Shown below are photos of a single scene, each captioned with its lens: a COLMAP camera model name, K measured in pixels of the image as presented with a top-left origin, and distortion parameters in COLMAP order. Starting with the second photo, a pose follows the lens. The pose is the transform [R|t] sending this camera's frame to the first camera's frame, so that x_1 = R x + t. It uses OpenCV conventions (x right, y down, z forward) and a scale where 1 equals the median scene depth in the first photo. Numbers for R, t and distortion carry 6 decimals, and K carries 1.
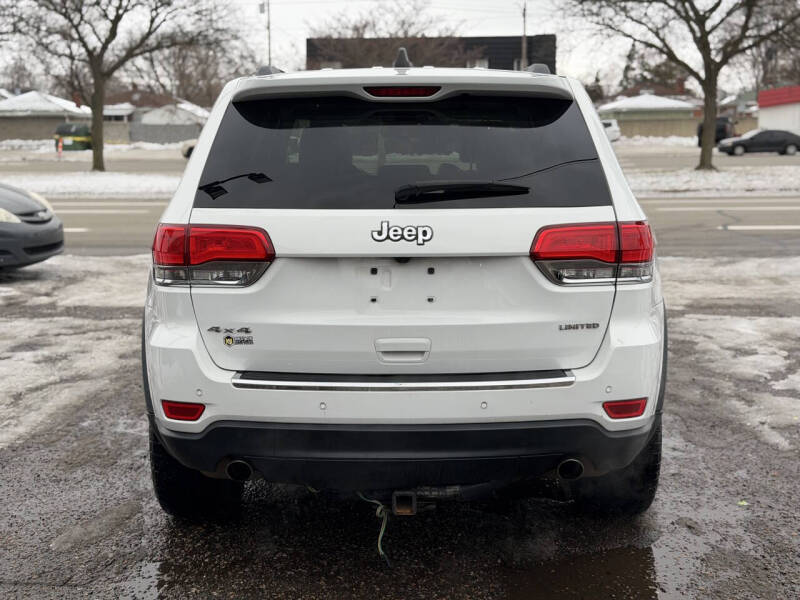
lens RADIAL K [[1090.5, 0, 402.5], [0, 1090.5, 293.9], [0, 0, 1]] dist [0.120430, 0.000000]
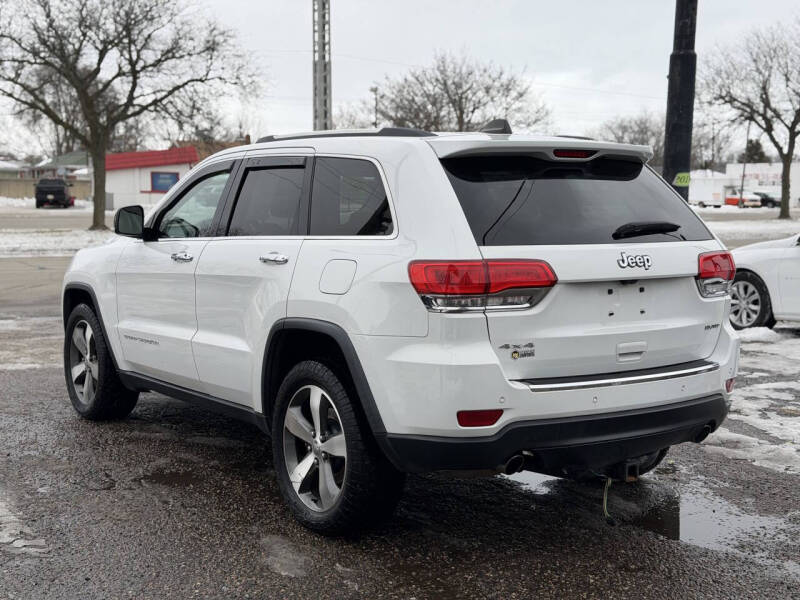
lens RADIAL K [[1090.5, 0, 398.8], [0, 1090.5, 301.5], [0, 0, 1]] dist [0.120430, 0.000000]
pose [[0.813873, -0.042681, 0.579473, -0.968952], [0.071075, 0.997122, -0.026382, 0.006933], [-0.576679, 0.062657, 0.814565, 0.094025]]
